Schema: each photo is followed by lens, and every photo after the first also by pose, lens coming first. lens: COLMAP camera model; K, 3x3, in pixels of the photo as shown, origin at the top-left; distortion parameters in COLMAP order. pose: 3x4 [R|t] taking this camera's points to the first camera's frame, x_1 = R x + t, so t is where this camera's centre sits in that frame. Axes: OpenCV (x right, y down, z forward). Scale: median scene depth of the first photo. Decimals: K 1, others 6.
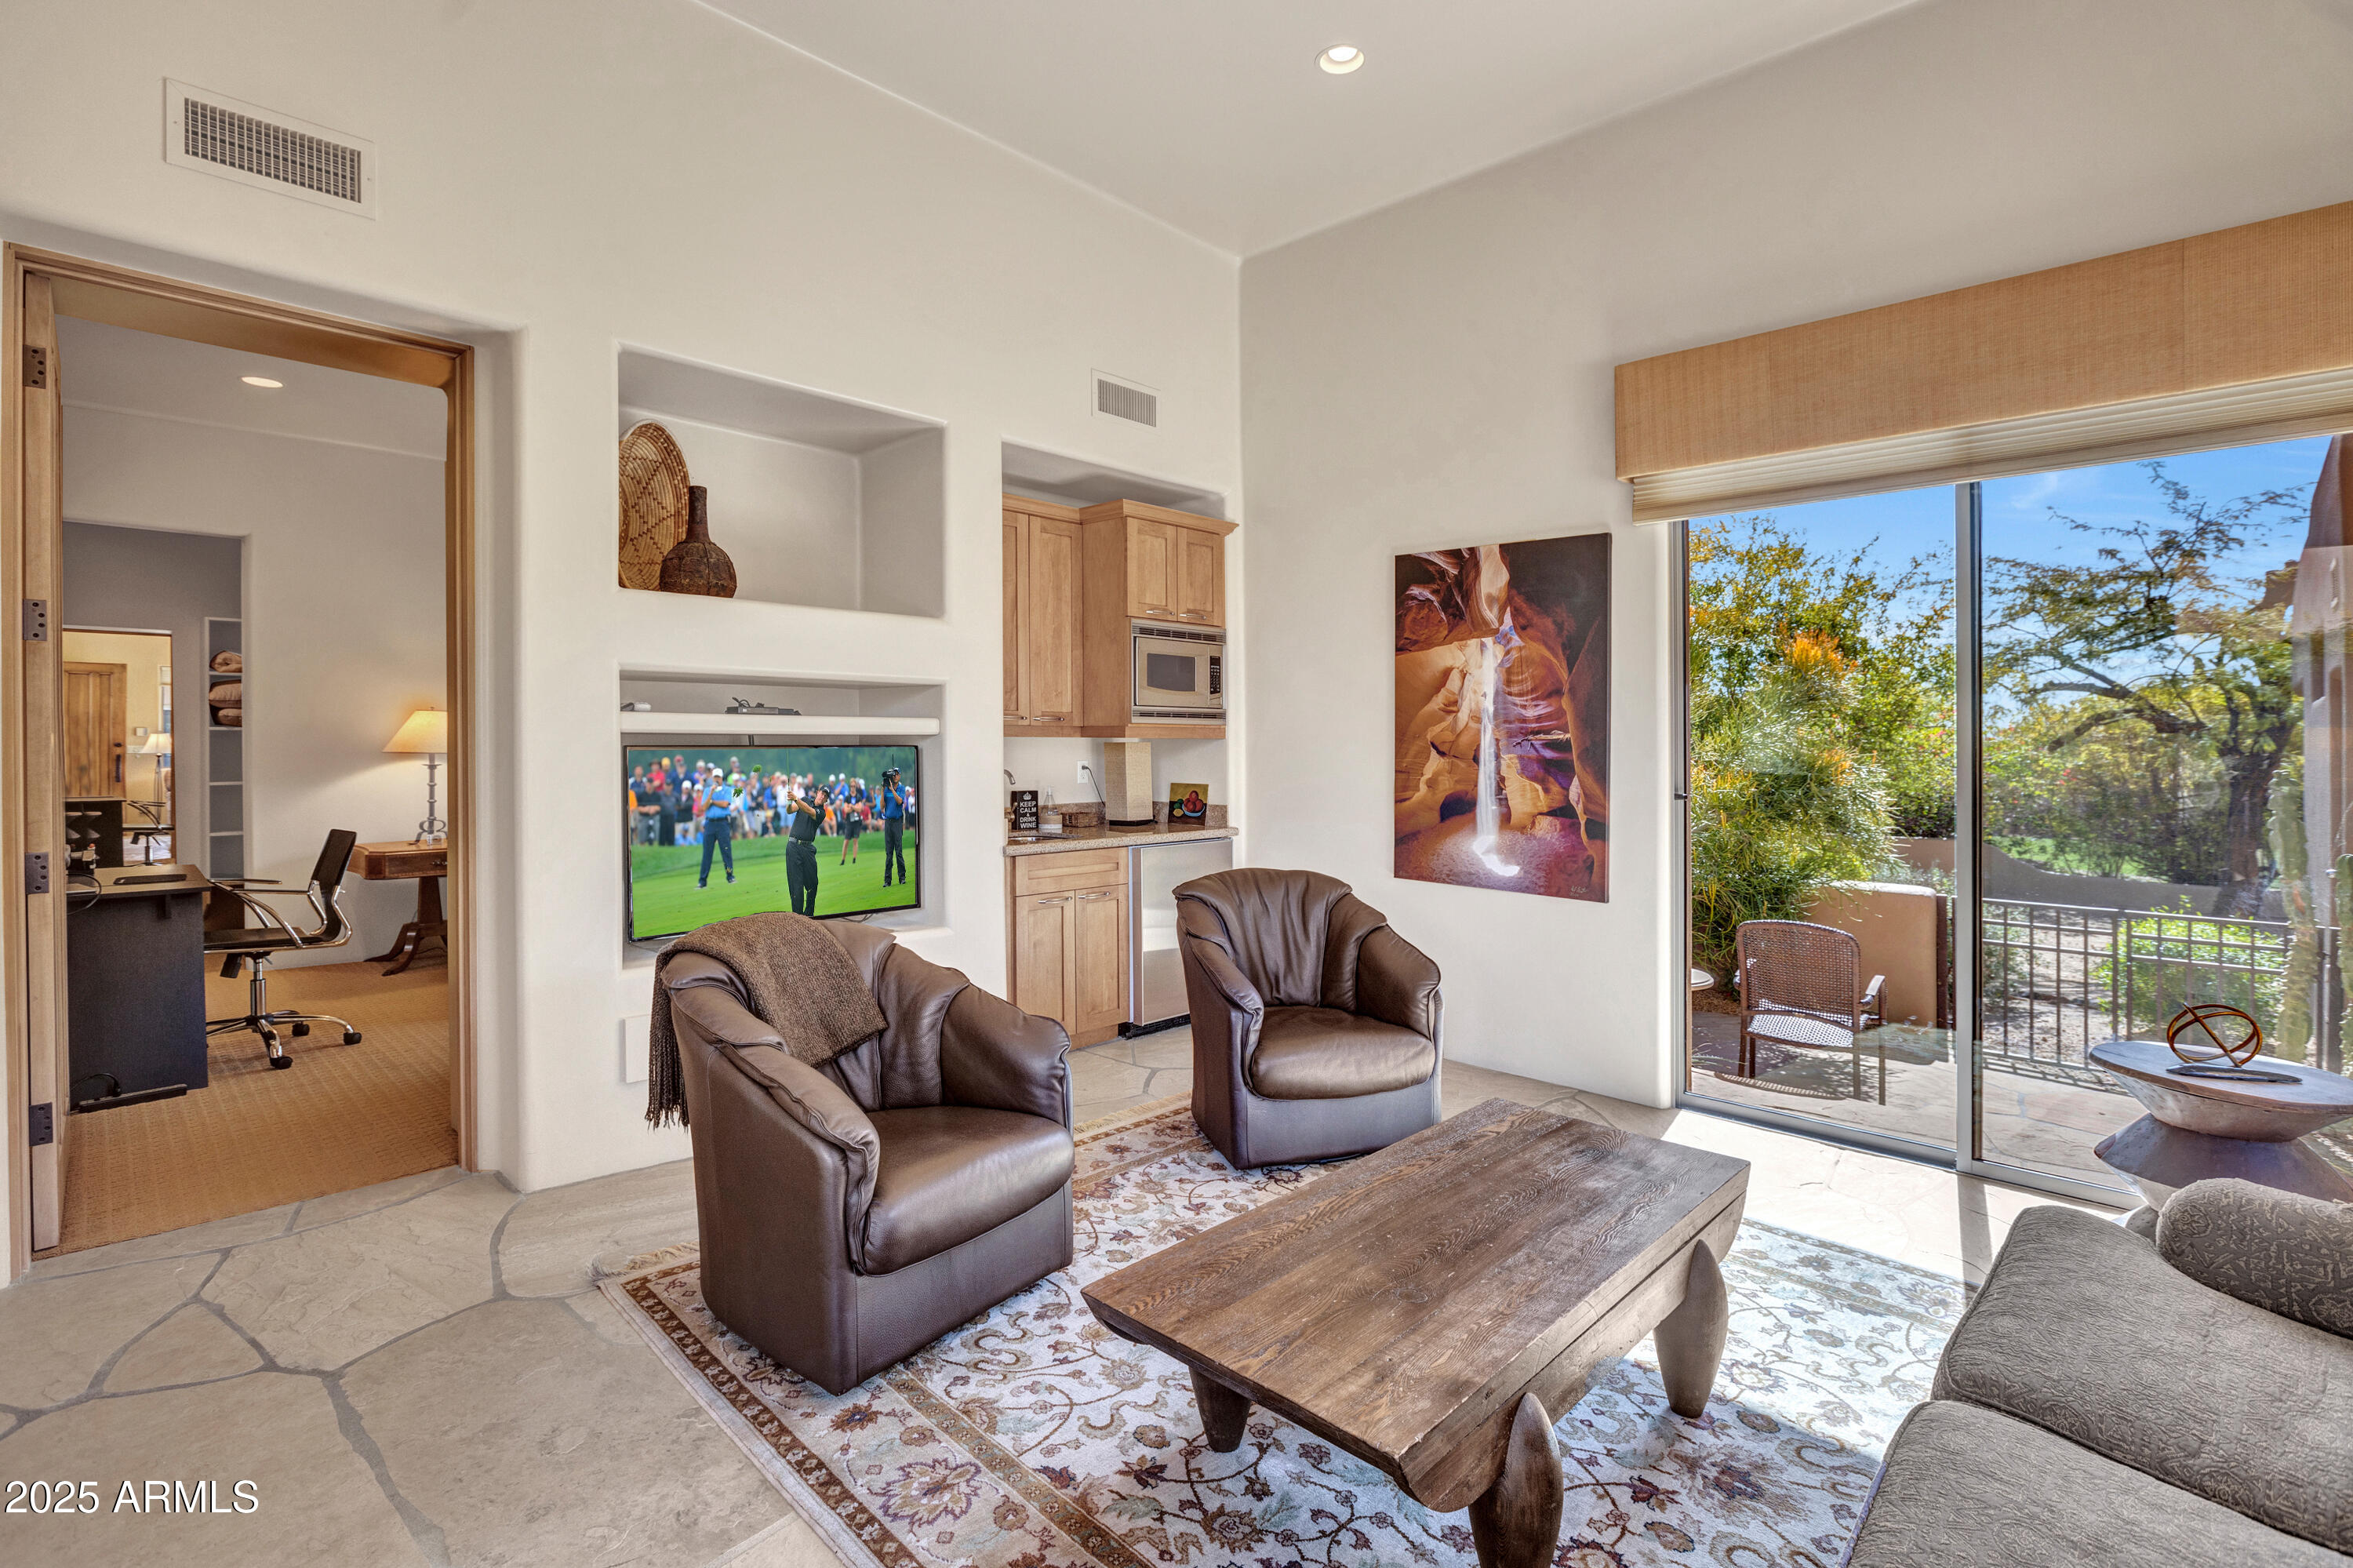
lens RADIAL K [[1123.1, 0, 1168.4], [0, 1123.1, 744.2], [0, 0, 1]] dist [-0.003155, -0.000617]
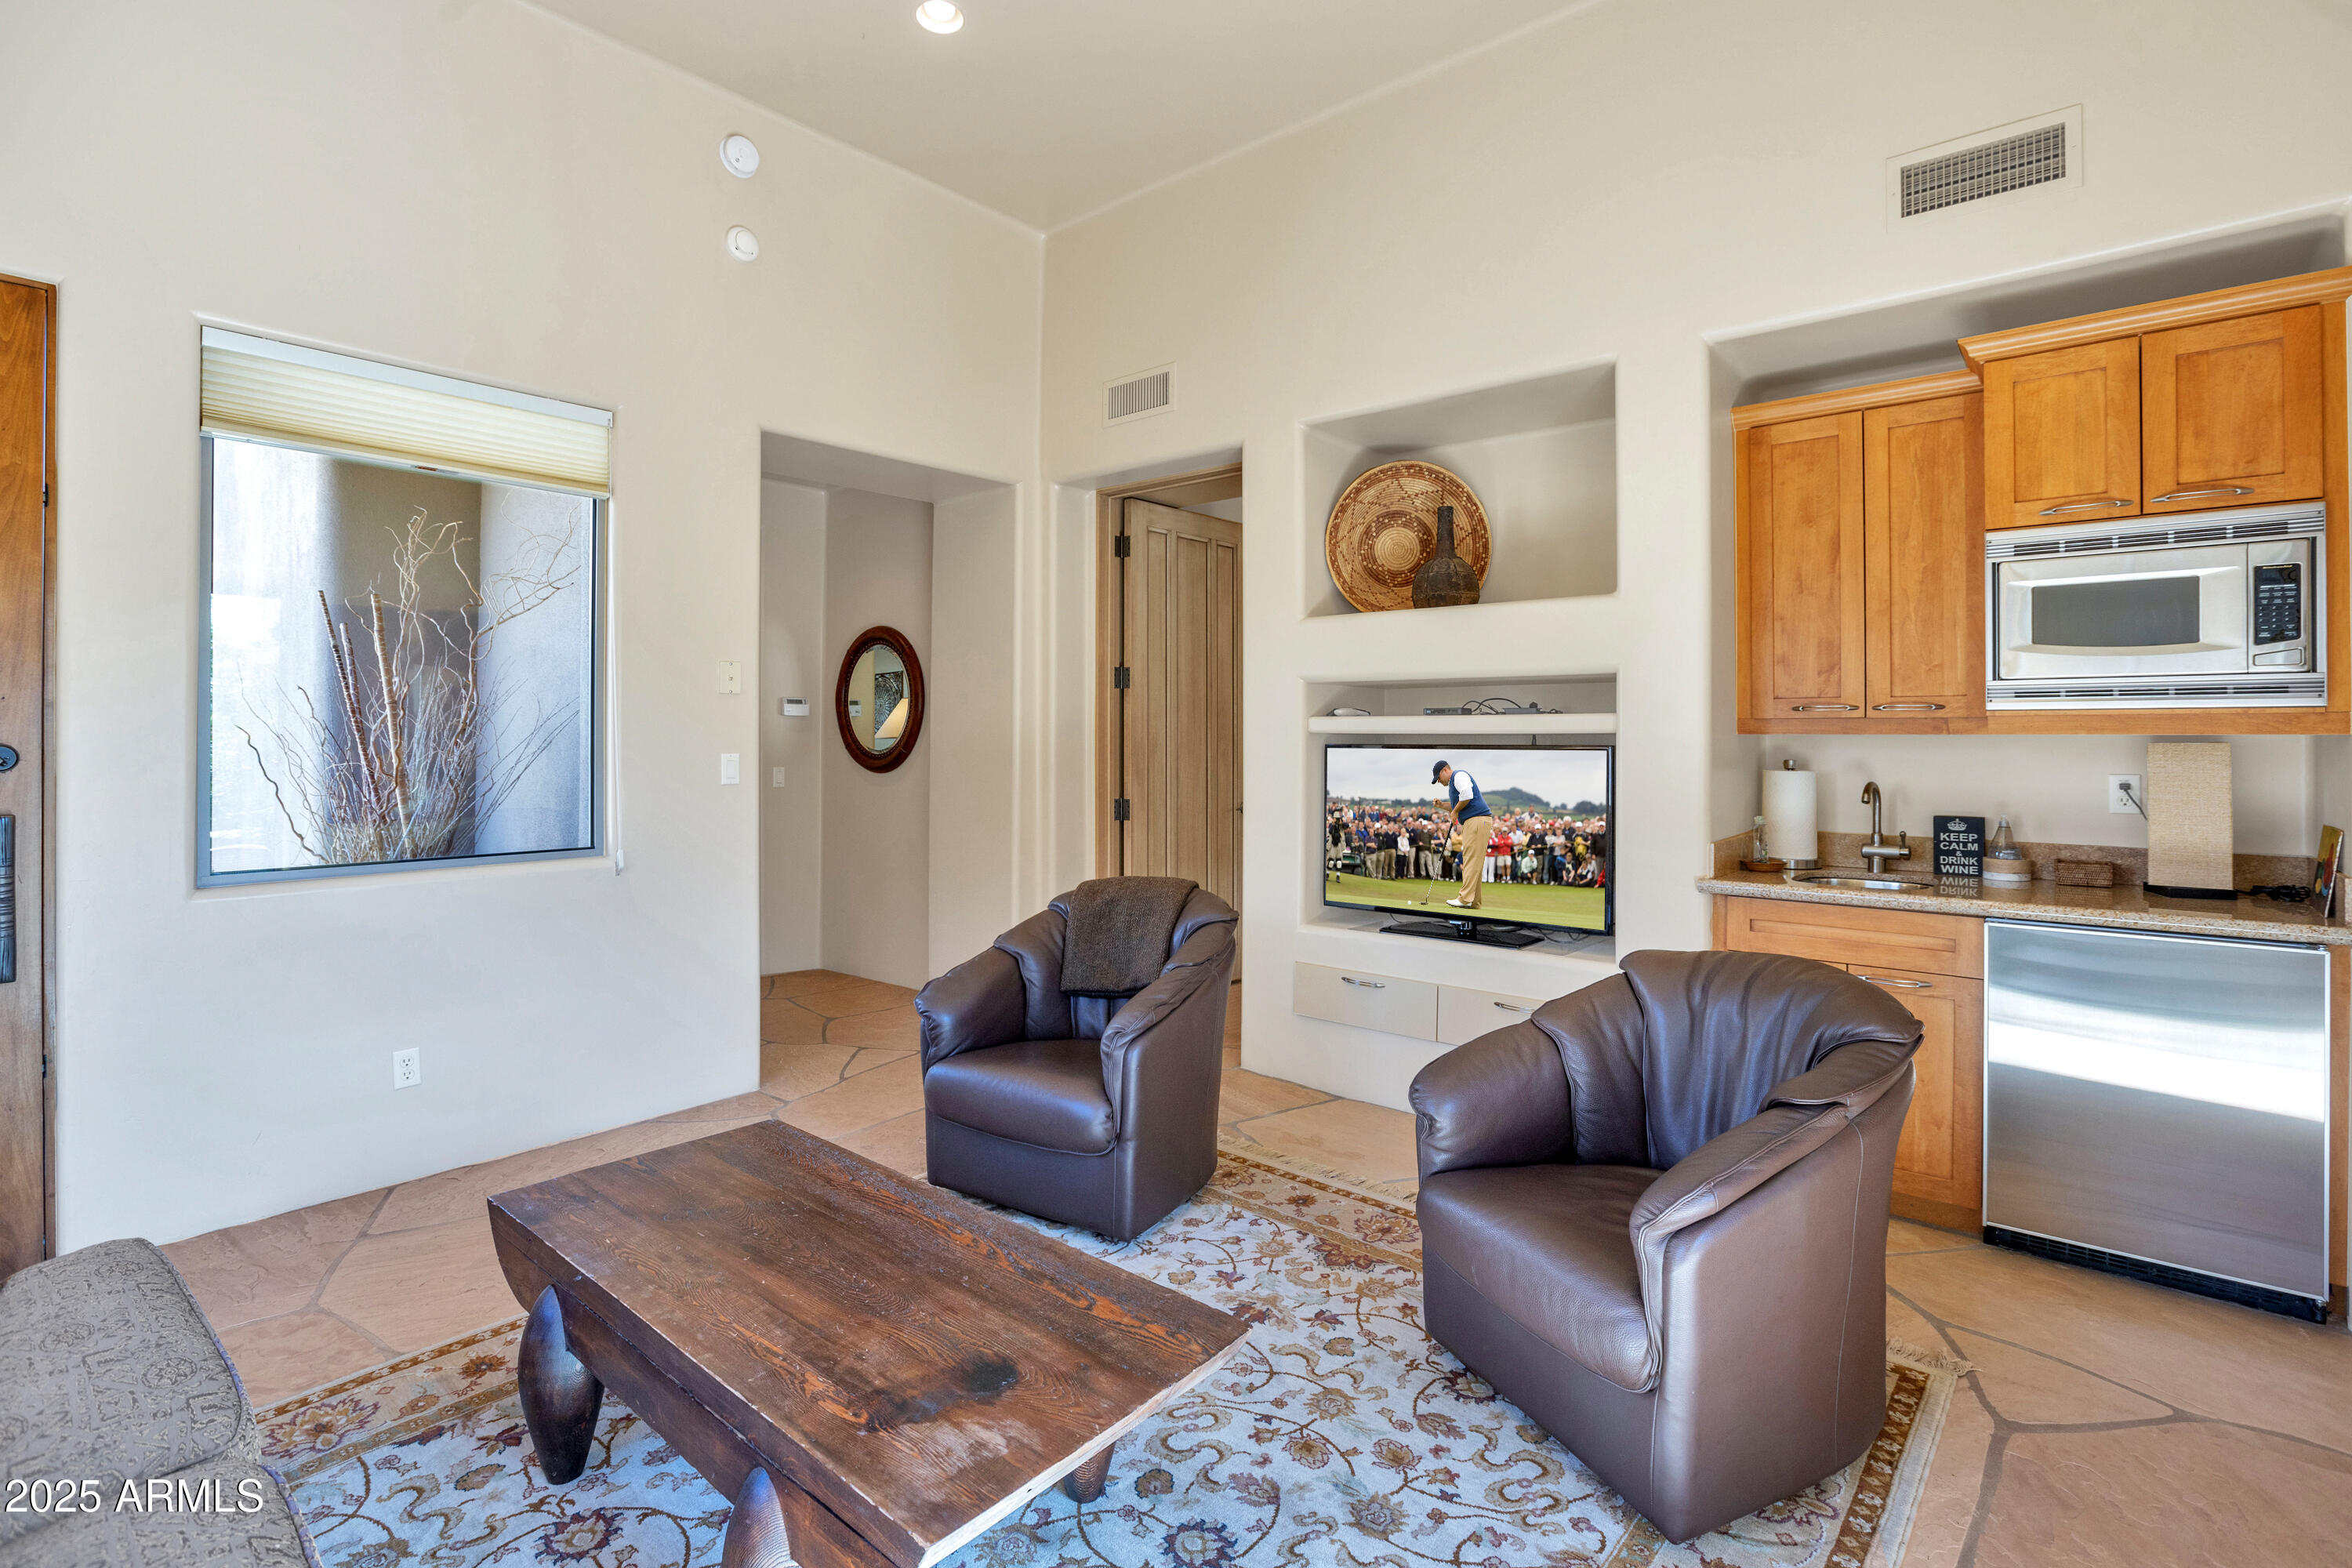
lens RADIAL K [[1122.5, 0, 1167.9], [0, 1122.5, 744.2], [0, 0, 1]] dist [-0.003155, -0.000617]
pose [[0.064031, 0.001513, -0.997947, 0.531820], [-0.003539, 0.999993, 0.001289, 0.000130], [0.997942, 0.003450, 0.064036, 0.533415]]
